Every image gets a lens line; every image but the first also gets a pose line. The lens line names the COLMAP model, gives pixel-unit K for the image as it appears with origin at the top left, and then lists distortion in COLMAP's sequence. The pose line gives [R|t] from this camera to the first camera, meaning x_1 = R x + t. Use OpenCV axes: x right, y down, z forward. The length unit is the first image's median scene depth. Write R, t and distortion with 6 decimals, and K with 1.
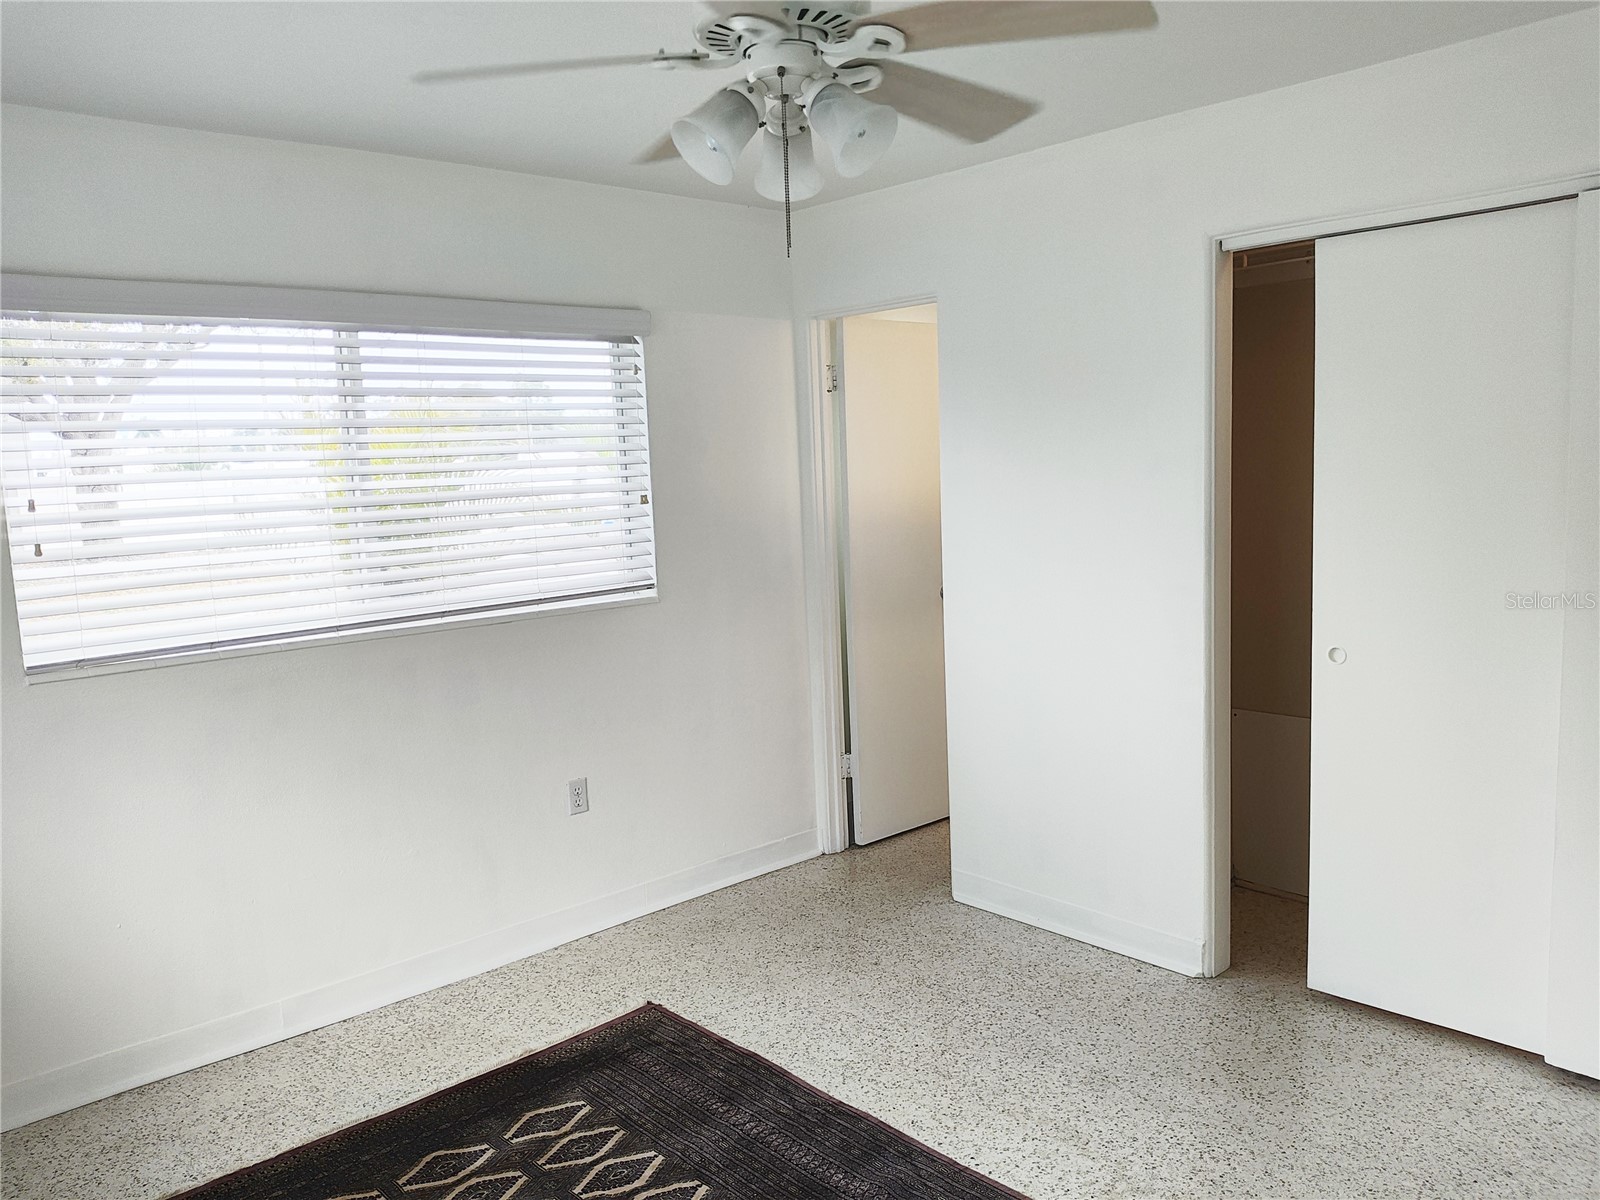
lens RADIAL K [[1193.2, 0, 796.8], [0, 1193.2, 600.0], [0, 0, 1]] dist [0.129451, -0.286289]
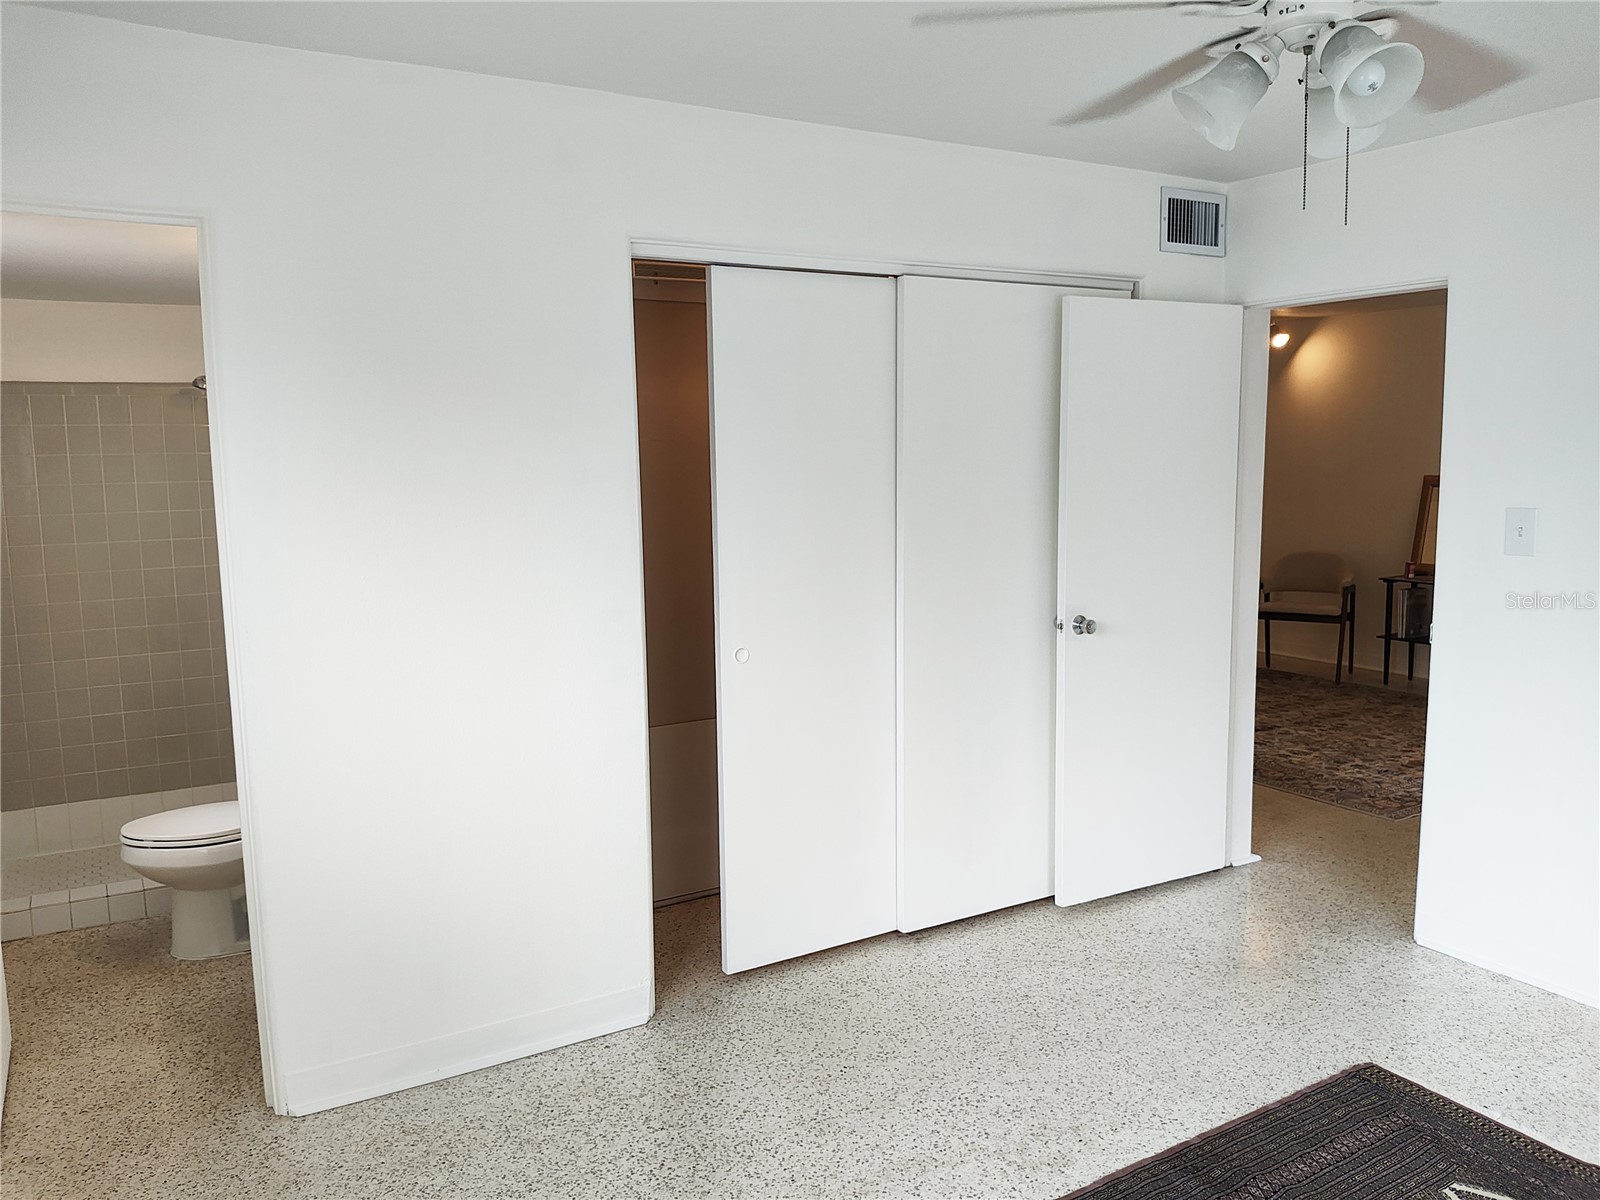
lens RADIAL K [[1193.2, 0, 796.8], [0, 1193.2, 600.0], [0, 0, 1]] dist [0.129451, -0.286289]
pose [[0.206550, -0.083884, 0.974834, -0.573178], [0.125476, 0.990363, 0.058634, -0.057253], [-0.970357, 0.110207, 0.215085, 0.696256]]
